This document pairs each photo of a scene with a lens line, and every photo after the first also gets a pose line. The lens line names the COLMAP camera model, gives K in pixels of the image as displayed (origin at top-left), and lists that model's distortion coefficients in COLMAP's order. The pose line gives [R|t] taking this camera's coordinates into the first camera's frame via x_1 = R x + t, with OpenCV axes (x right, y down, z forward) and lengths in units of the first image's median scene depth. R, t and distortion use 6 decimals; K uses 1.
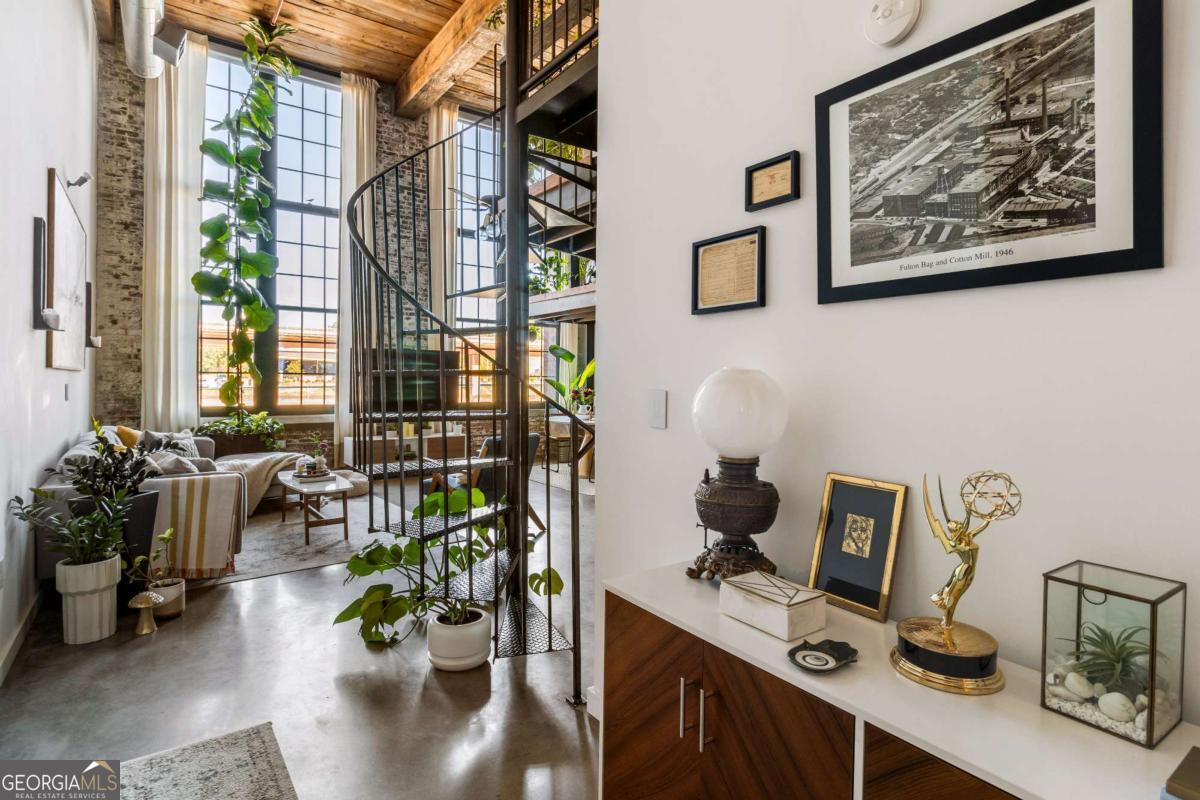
lens RADIAL K [[634.1, 0, 600.3], [0, 634.1, 389.0], [0, 0, 1]] dist [0.002432, 0.000506]
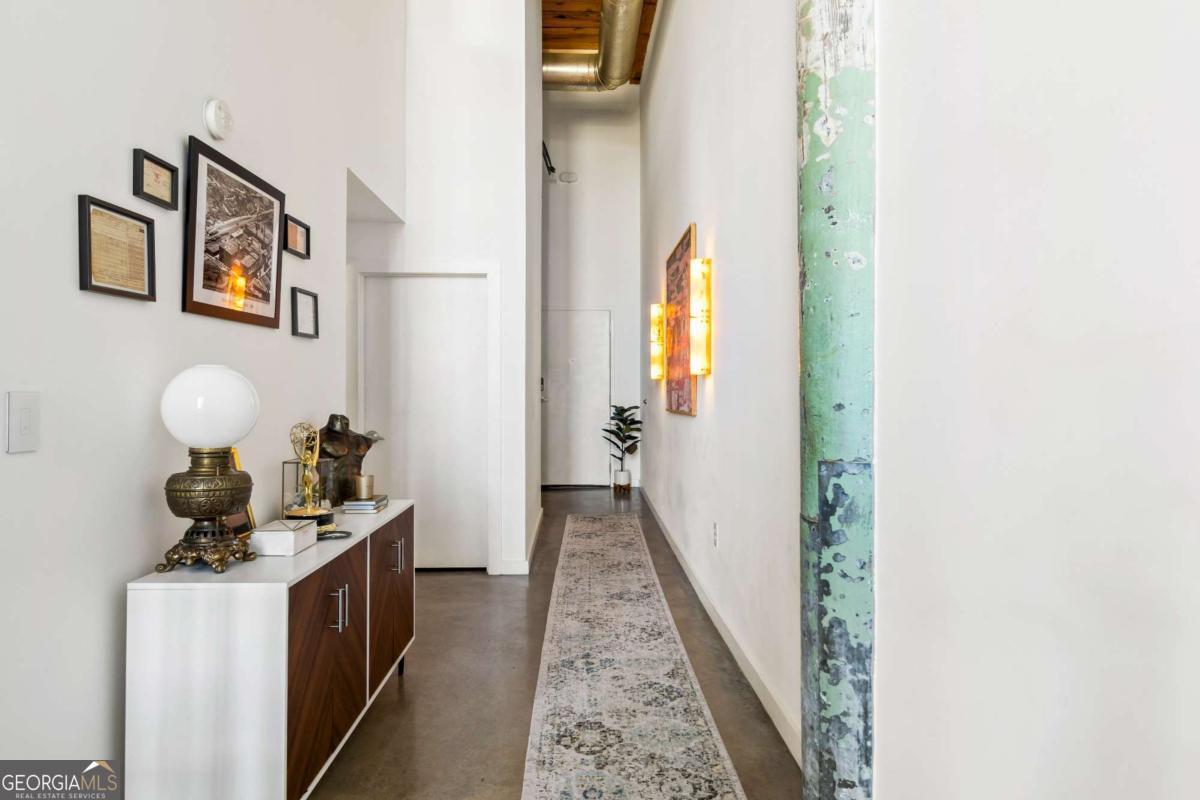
lens RADIAL K [[759.0, 0, 601.8], [0, 759.0, 395.3], [0, 0, 1]] dist [0.009784, -0.001339]
pose [[-0.832063, -0.015155, 0.554474, -1.201198], [0.001925, 0.999542, 0.030208, -0.022938], [-0.554678, 0.026202, -0.831653, 1.952272]]
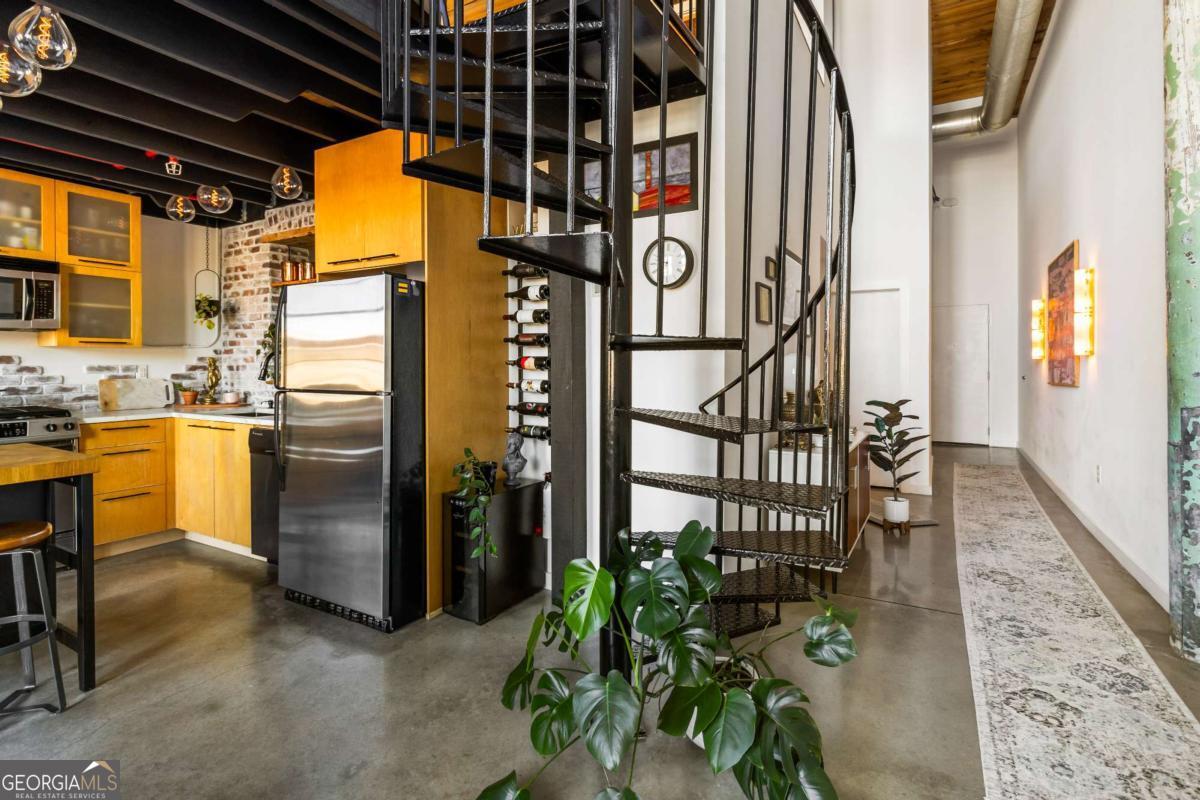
lens RADIAL K [[567.2, 0, 635.2], [0, 567.2, 367.8], [0, 0, 1]] dist [0.001503, 0.001123]
pose [[-0.434658, -0.011251, 0.900525, -1.565192], [0.011199, 0.999777, 0.017897, -0.027814], [-0.900526, 0.017864, -0.434435, 2.748699]]
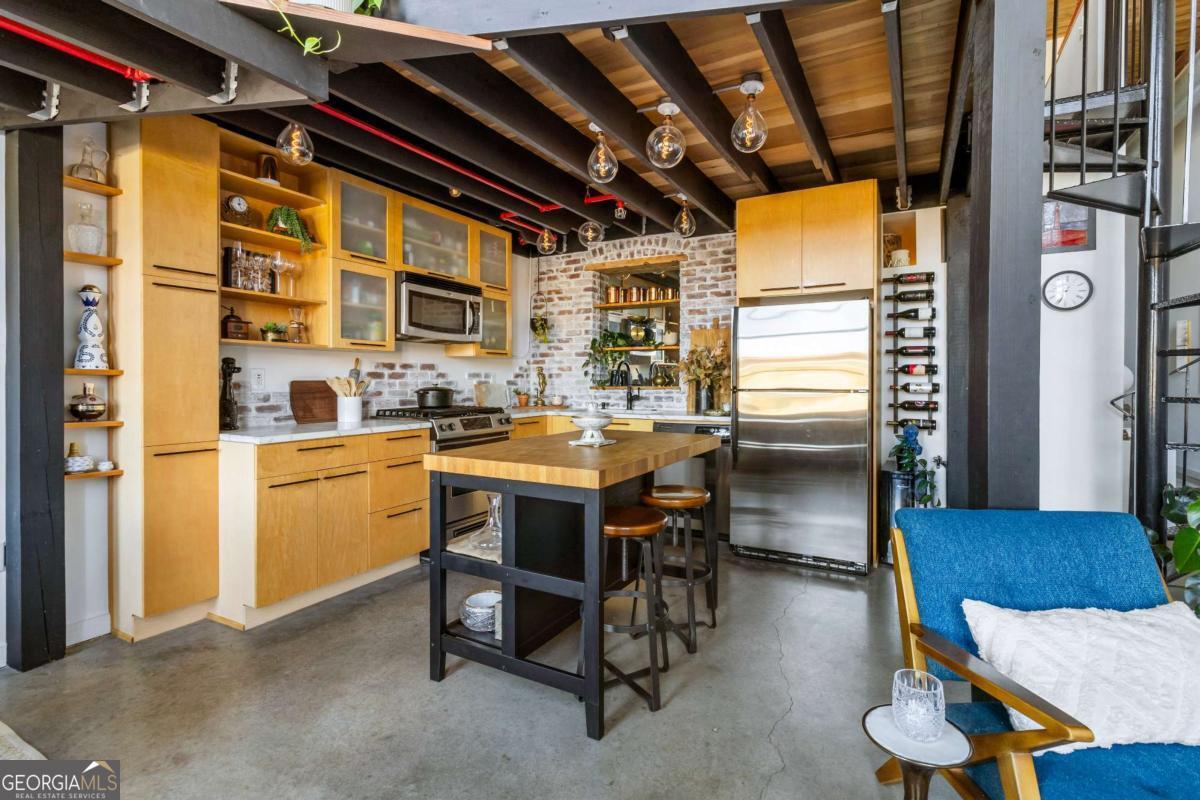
lens RADIAL K [[553.3, 0, 623.2], [0, 553.3, 379.2], [0, 0, 1]] dist [0.001834, -0.000566]
pose [[-0.449061, -0.003763, 0.893493, -1.202750], [0.008333, 0.999930, 0.008399, -0.000518], [-0.893462, 0.011217, -0.448999, 4.634001]]
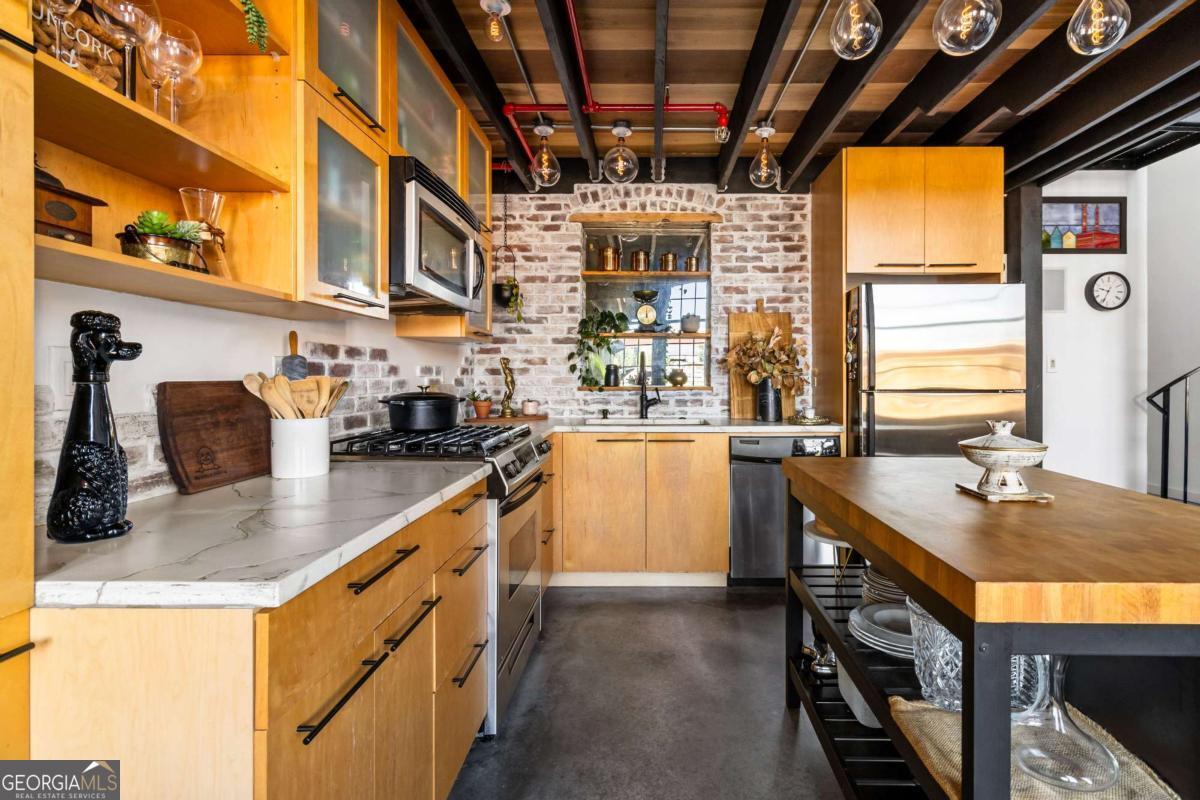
lens RADIAL K [[553.3, 0, 632.8], [0, 553.3, 377.4], [0, 0, 1]] dist [0.001834, -0.000566]
pose [[-0.805617, -0.008186, 0.592380, 0.400178], [0.001865, 0.999865, 0.016354, -0.007972], [-0.592434, 0.014279, -0.805492, 5.110897]]
